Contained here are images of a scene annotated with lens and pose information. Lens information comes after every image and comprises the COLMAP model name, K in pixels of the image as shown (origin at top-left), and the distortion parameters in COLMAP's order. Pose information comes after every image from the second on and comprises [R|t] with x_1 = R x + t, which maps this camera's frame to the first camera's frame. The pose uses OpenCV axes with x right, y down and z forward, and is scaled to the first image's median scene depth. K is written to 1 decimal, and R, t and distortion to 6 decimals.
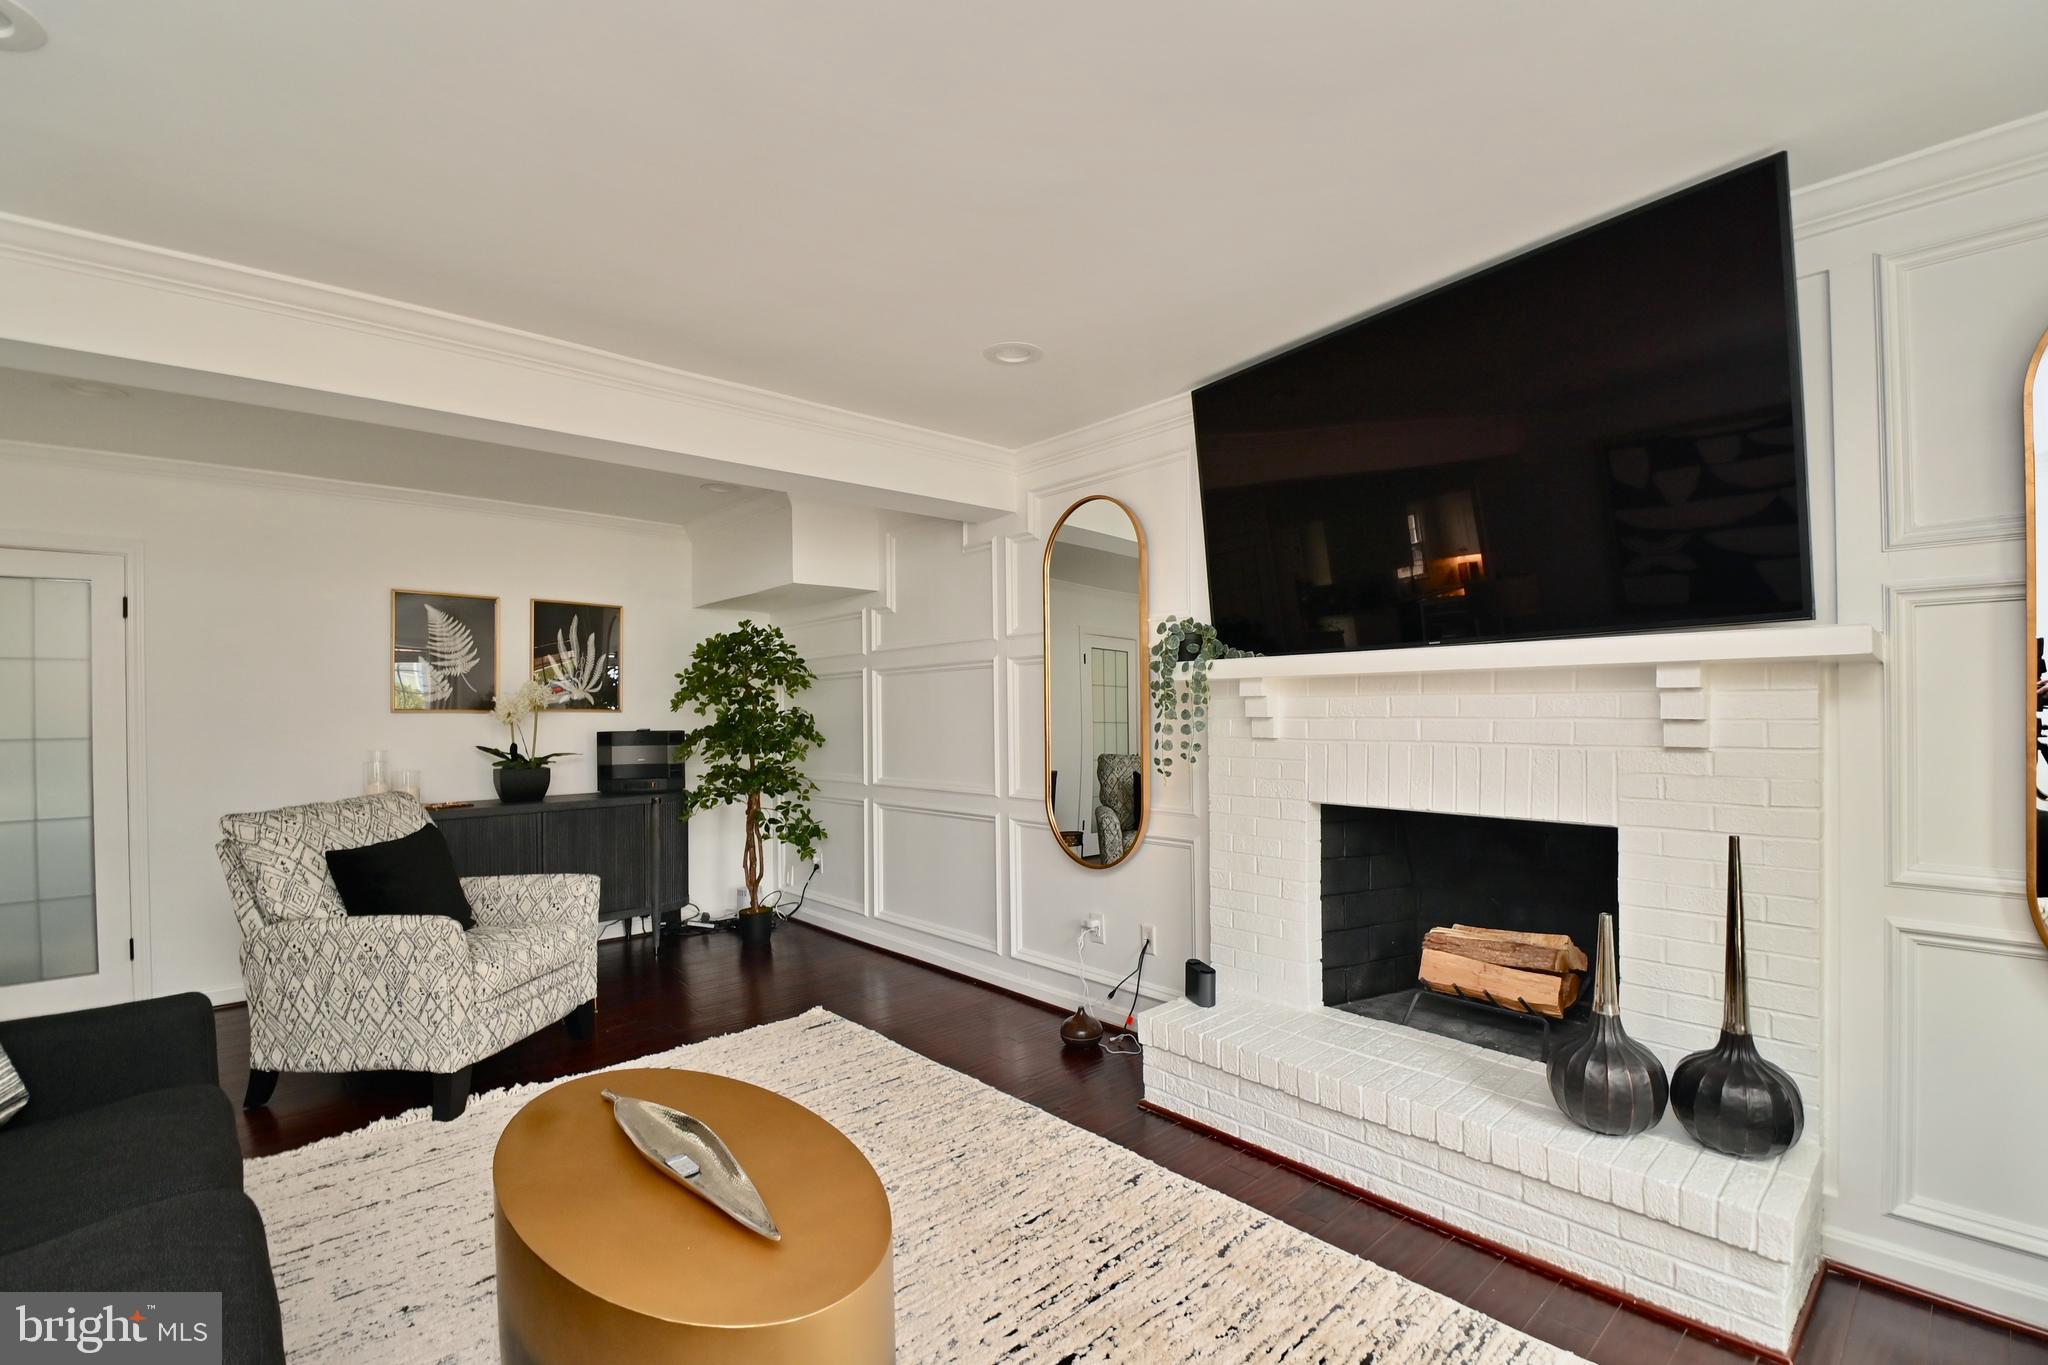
lens RADIAL K [[892.2, 0, 1024.0], [0, 892.2, 682.5], [0, 0, 1]] dist [-0.000671, -0.000199]
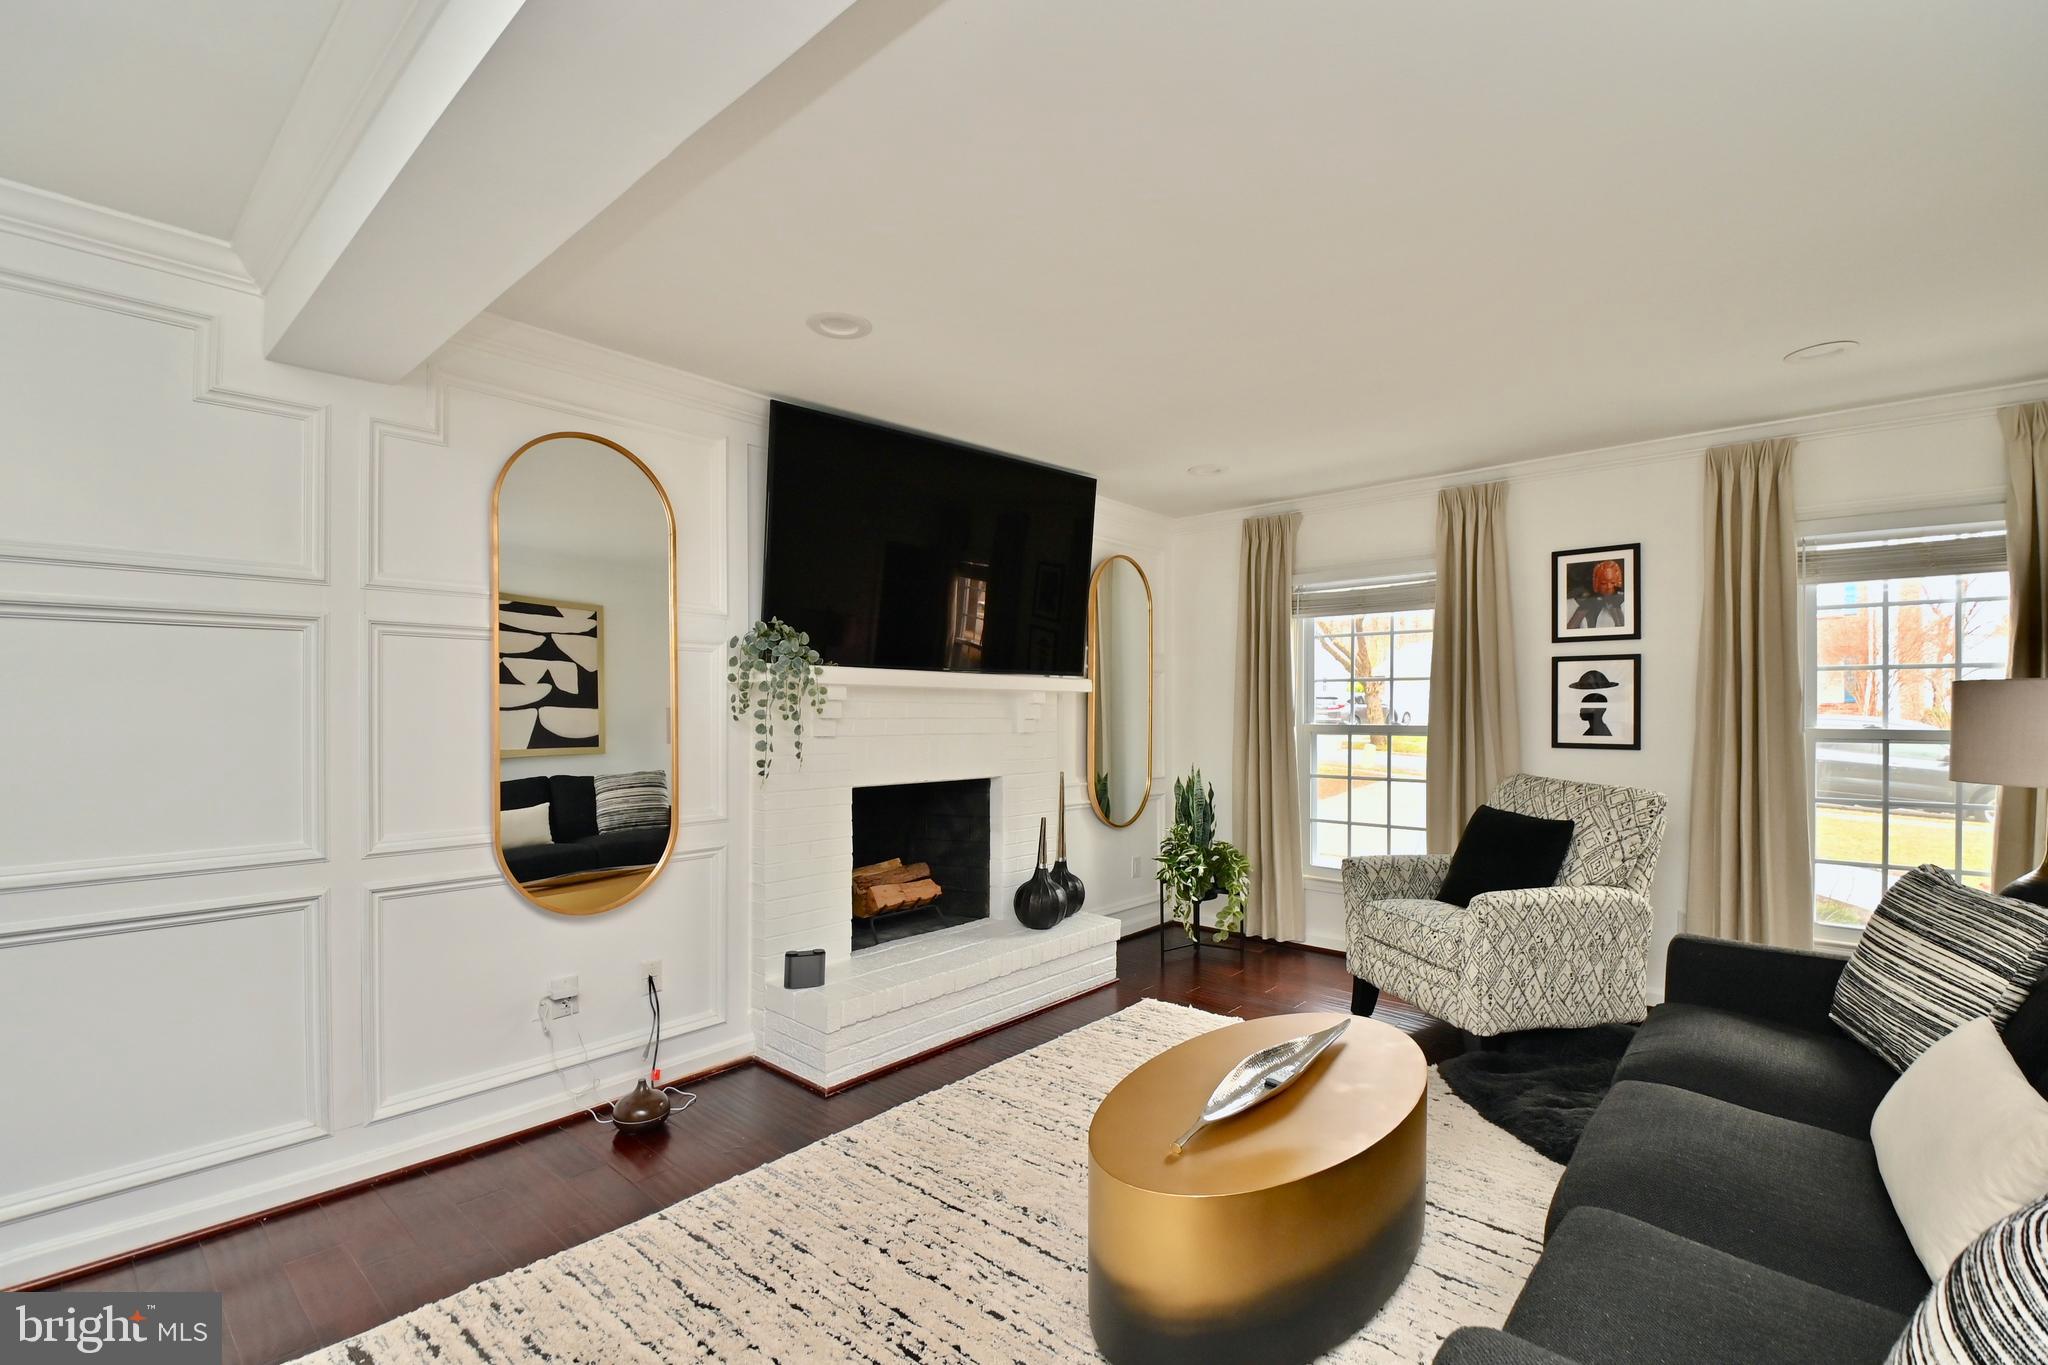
lens RADIAL K [[902.5, 0, 1024.1], [0, 902.5, 724.6], [0, 0, 1]] dist [0.000642, 0.000062]
pose [[-0.113389, -0.003414, 0.993545, -1.033224], [-0.031561, 0.999502, -0.000167, 0.044185], [-0.993049, -0.031376, -0.113440, 1.006636]]
